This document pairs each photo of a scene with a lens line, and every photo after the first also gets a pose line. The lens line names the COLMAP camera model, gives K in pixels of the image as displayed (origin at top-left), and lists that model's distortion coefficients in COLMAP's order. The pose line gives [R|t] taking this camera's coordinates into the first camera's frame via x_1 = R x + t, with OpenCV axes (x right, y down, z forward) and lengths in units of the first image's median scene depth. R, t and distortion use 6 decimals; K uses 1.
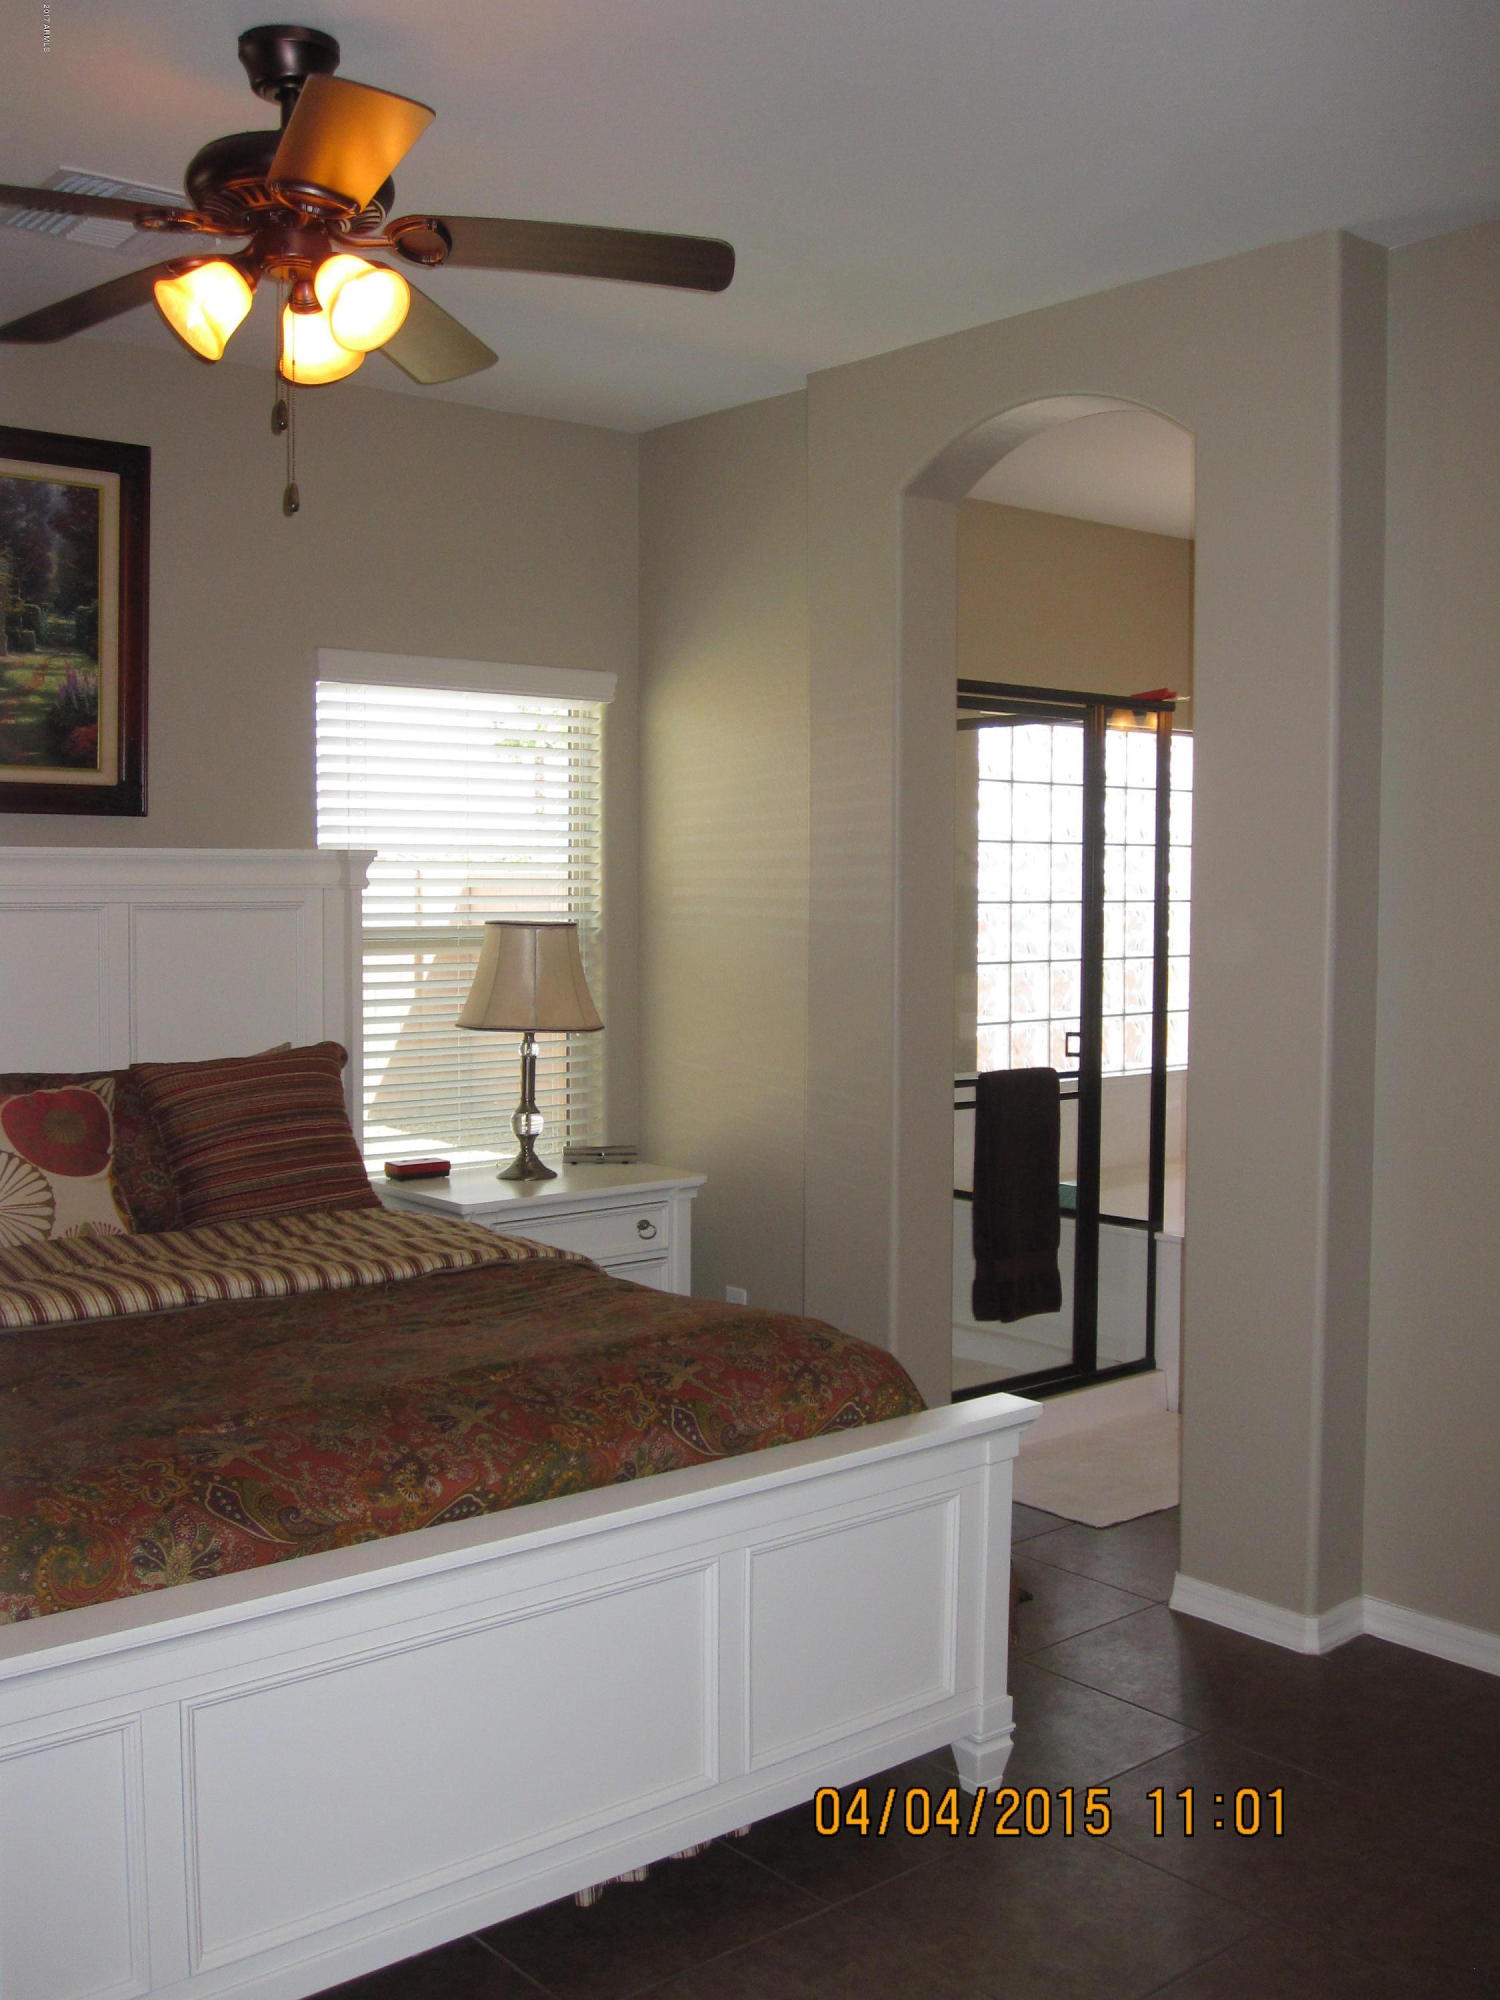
lens RADIAL K [[2004.5, 0, 750.0], [0, 2004.5, 1000.0], [0, 0, 1]] dist [-0.035746, -0.026581]
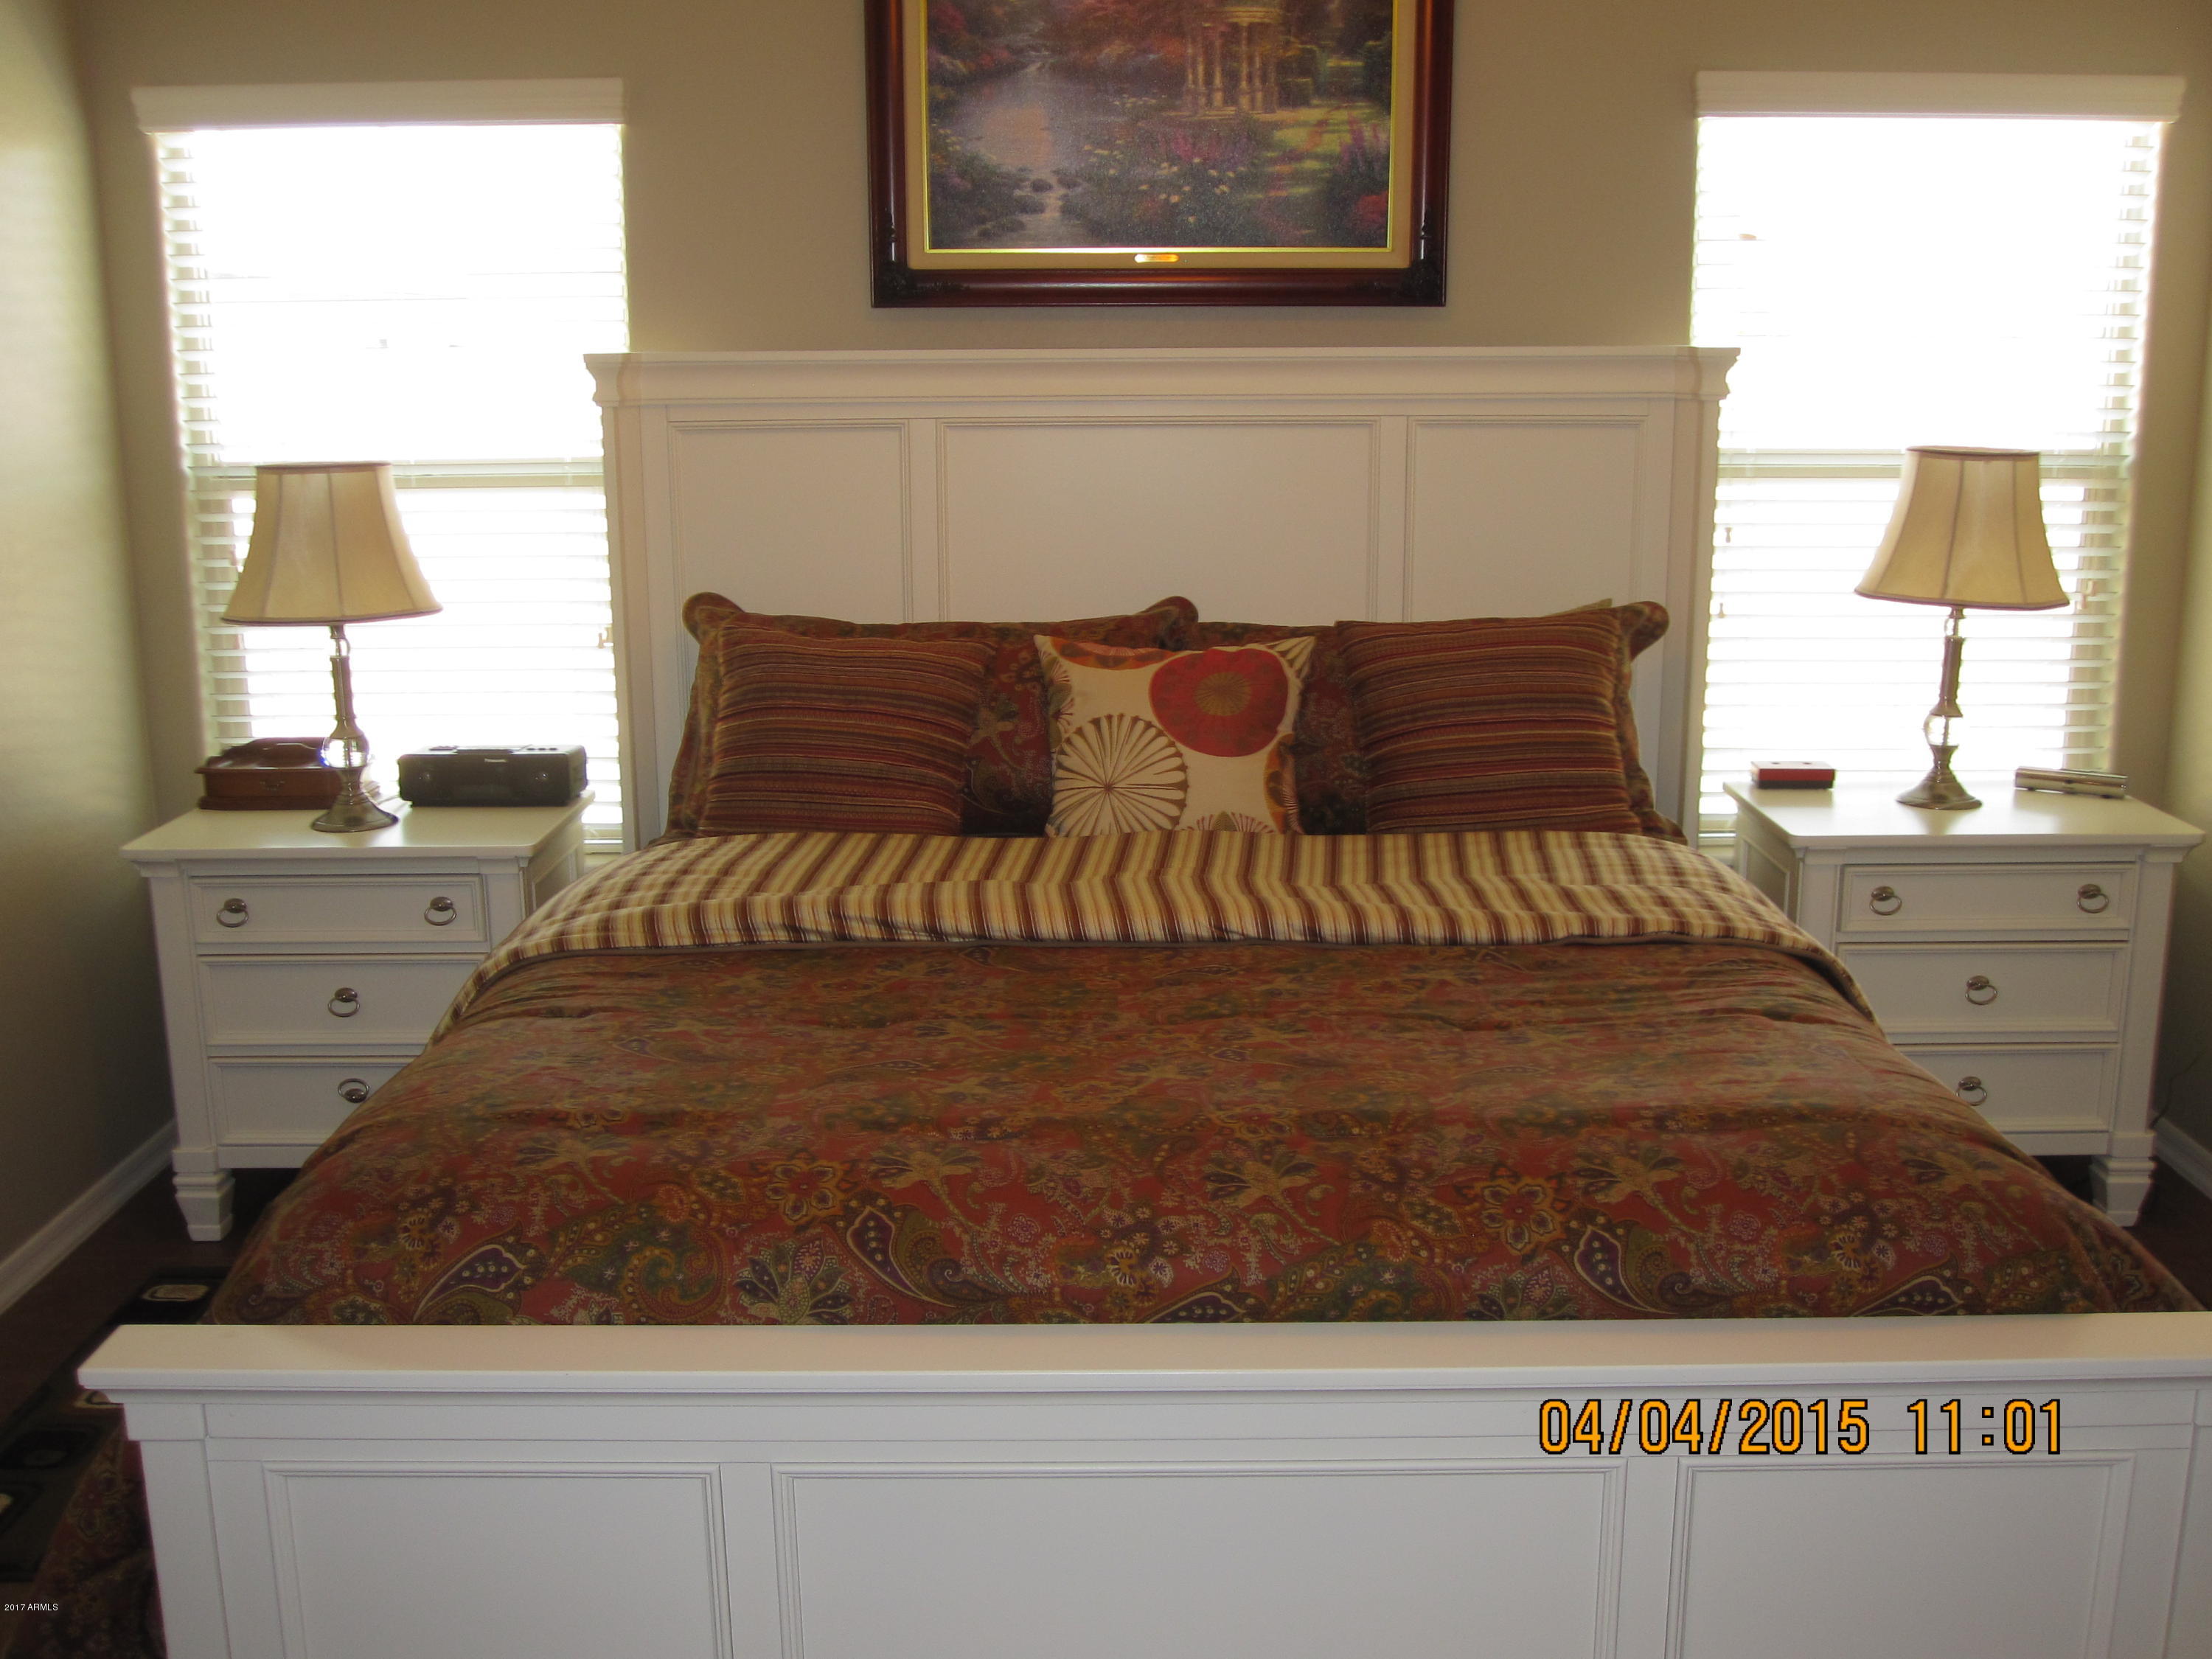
lens RADIAL K [[2217.0, 0, 1106.0], [0, 2217.0, 829.5], [0, 0, 1]] dist [-0.035746, -0.026581]
pose [[0.767182, 0.131261, -0.627855, 0.234401], [-0.031313, 0.985335, 0.167735, -0.039348], [0.640664, -0.109023, 0.760042, 0.285926]]
